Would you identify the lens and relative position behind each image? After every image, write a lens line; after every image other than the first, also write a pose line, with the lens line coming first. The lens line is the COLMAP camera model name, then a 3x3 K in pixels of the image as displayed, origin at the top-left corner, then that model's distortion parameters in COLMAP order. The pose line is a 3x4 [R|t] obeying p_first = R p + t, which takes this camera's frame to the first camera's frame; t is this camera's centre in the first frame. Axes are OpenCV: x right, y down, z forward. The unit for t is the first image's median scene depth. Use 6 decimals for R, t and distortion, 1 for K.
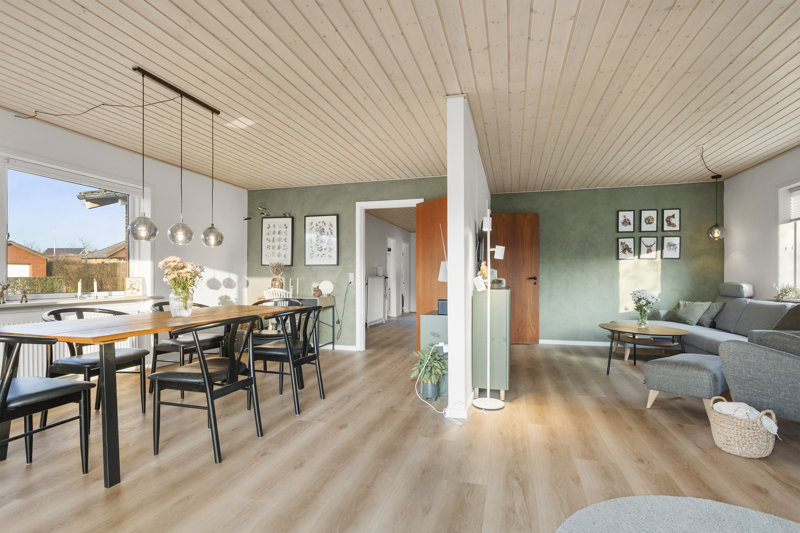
lens RADIAL K [[396.2, 0, 401.7], [0, 396.2, 271.0], [0, 0, 1]] dist [-0.003972, 0.000283]
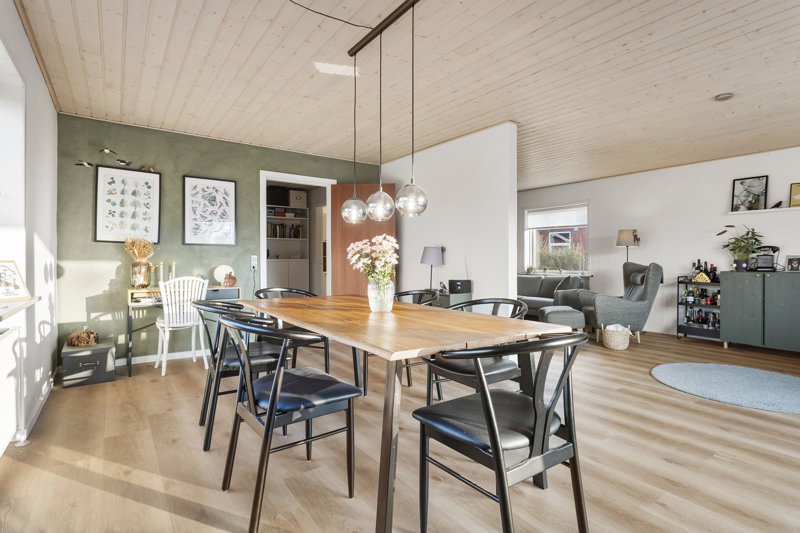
lens RADIAL K [[407.0, 0, 400.5], [0, 407.0, 261.8], [0, 0, 1]] dist [-0.003554, 0.000098]
pose [[0.619843, -0.001825, 0.784723, -0.835594], [-0.017249, 0.999724, 0.015949, -0.001050], [-0.784536, -0.023422, 0.619641, 0.332369]]
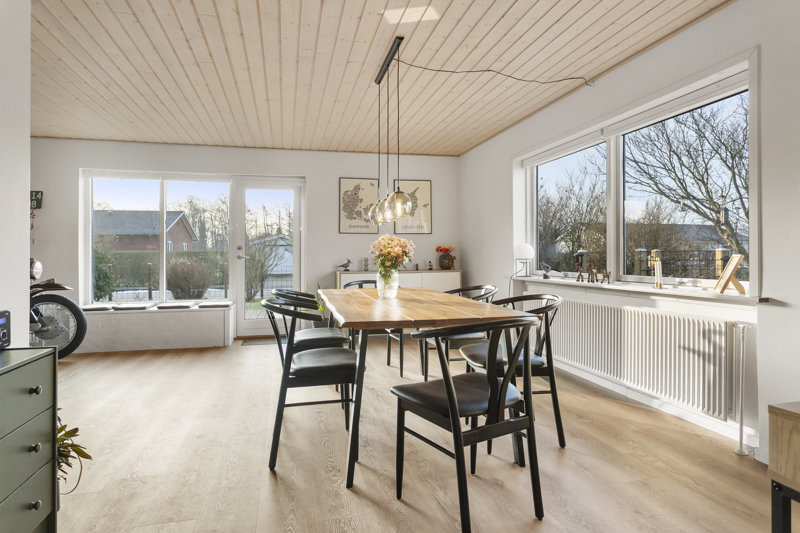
lens RADIAL K [[469.1, 0, 400.0], [0, 469.1, 266.5], [0, 0, 1]] dist [0.000169, 0.000004]
pose [[-0.869941, 0.015013, -0.492928, -0.011603], [0.014039, 0.999885, 0.005676, 0.026112], [0.492956, -0.001982, -0.870052, 1.427093]]
